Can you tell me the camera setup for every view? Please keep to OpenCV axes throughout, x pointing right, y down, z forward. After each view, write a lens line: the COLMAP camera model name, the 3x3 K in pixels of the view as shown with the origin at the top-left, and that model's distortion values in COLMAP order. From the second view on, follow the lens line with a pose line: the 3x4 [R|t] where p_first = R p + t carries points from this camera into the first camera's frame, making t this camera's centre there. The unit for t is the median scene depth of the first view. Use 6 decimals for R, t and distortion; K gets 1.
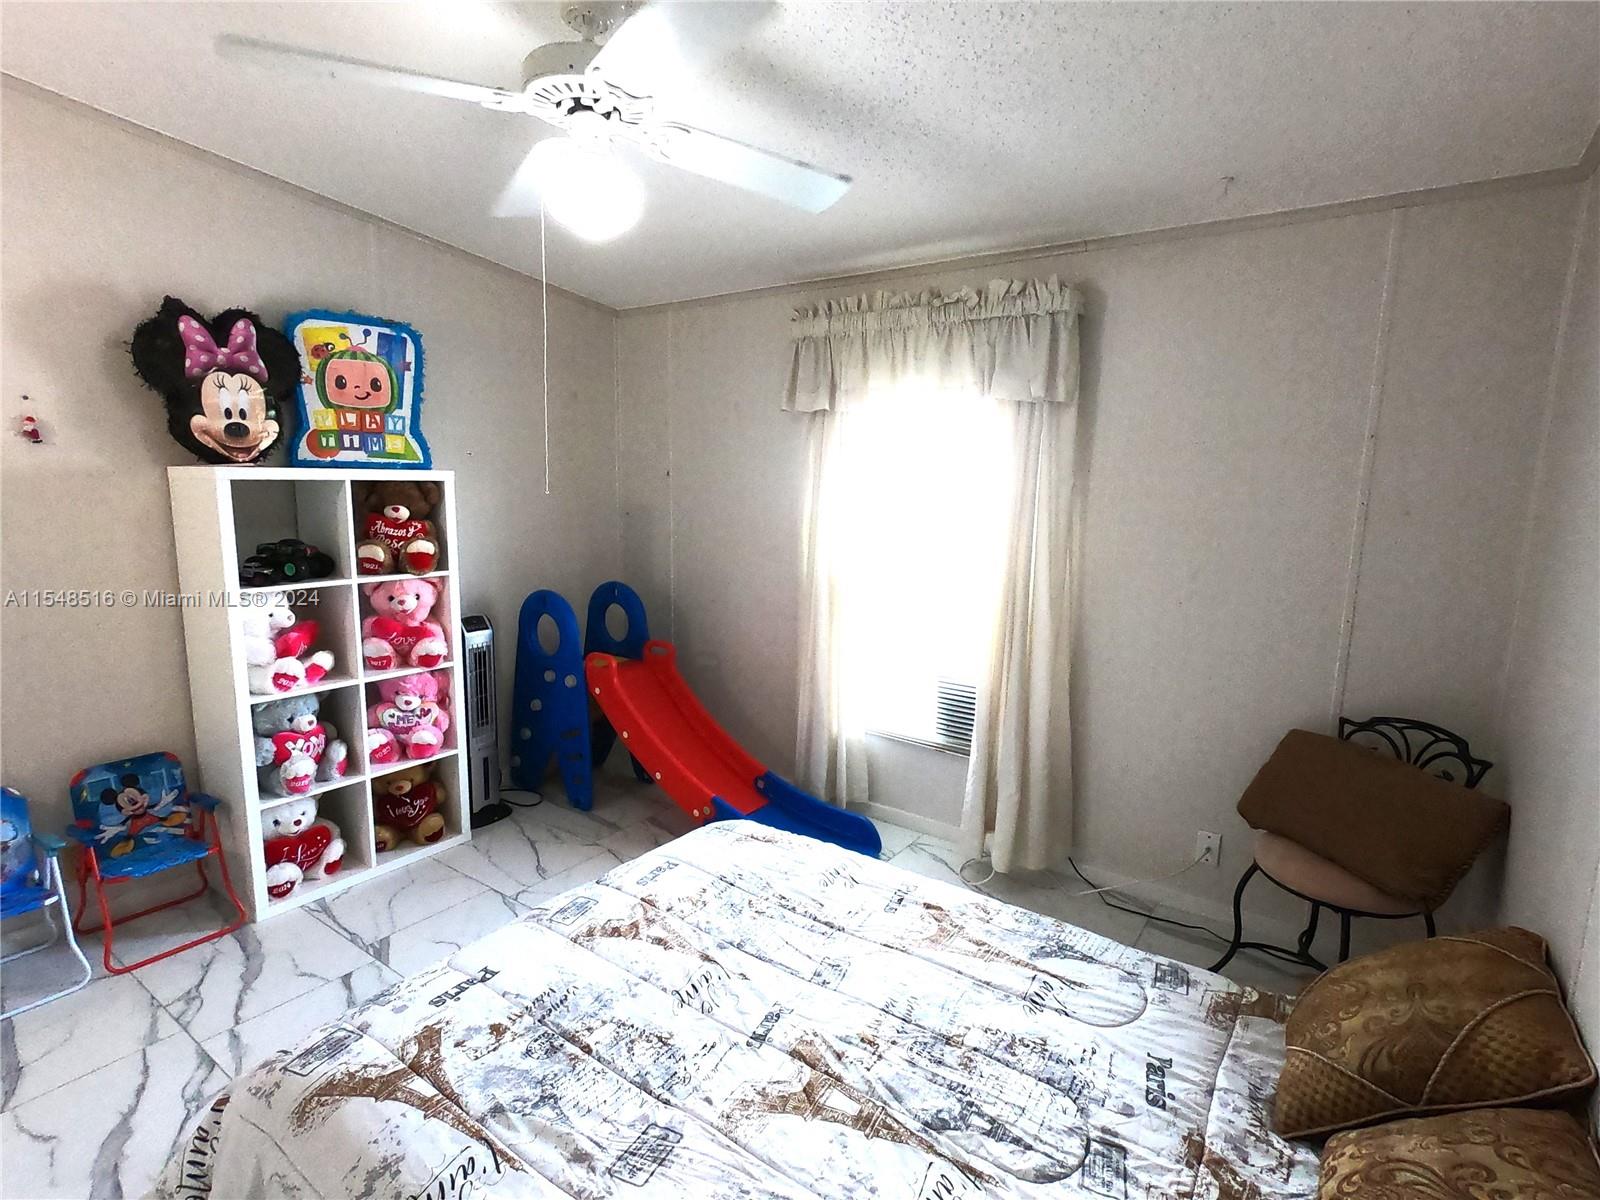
lens RADIAL K [[806.2, 0, 795.9], [0, 806.2, 601.9], [0, 0, 1]] dist [-0.002238, -0.000401]
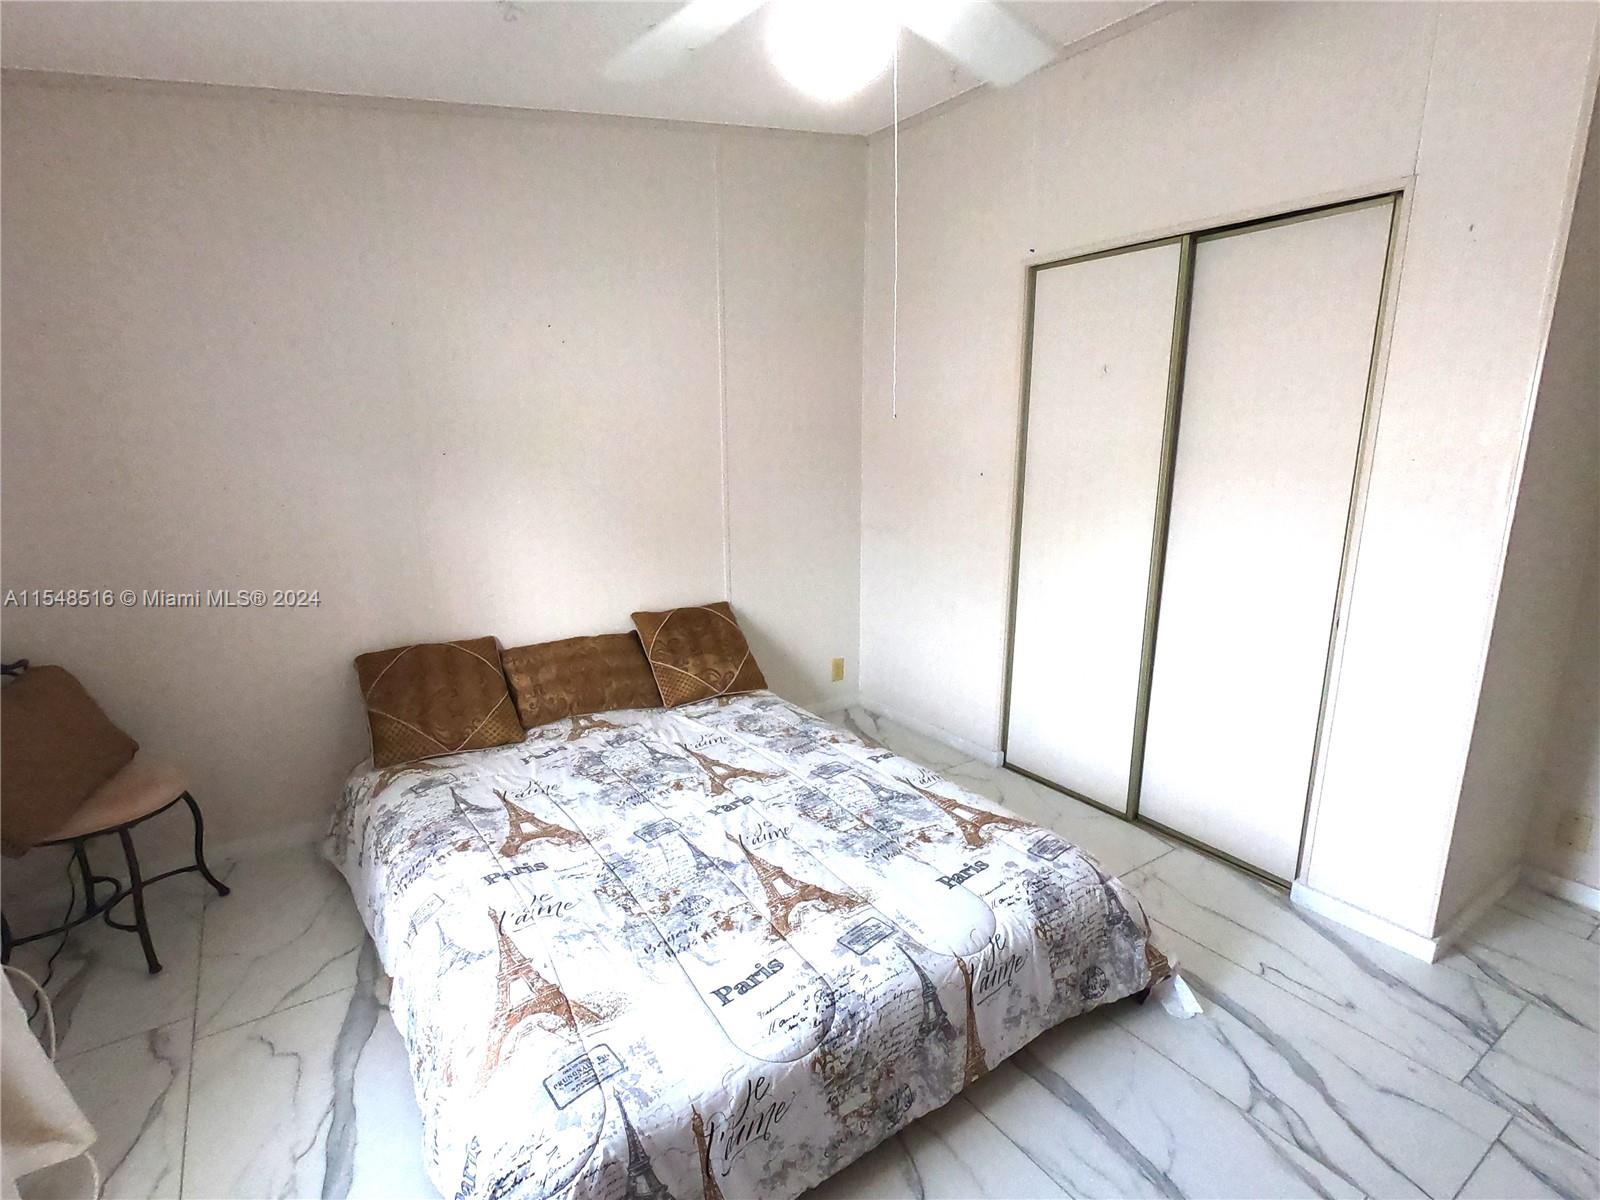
lens RADIAL K [[806.2, 0, 795.9], [0, 806.2, 601.9], [0, 0, 1]] dist [-0.002238, -0.000401]
pose [[-0.936810, -0.090465, 0.337940, -0.574019], [0.039304, 0.932655, 0.358622, -0.295288], [-0.347624, 0.349243, -0.870165, 2.047169]]
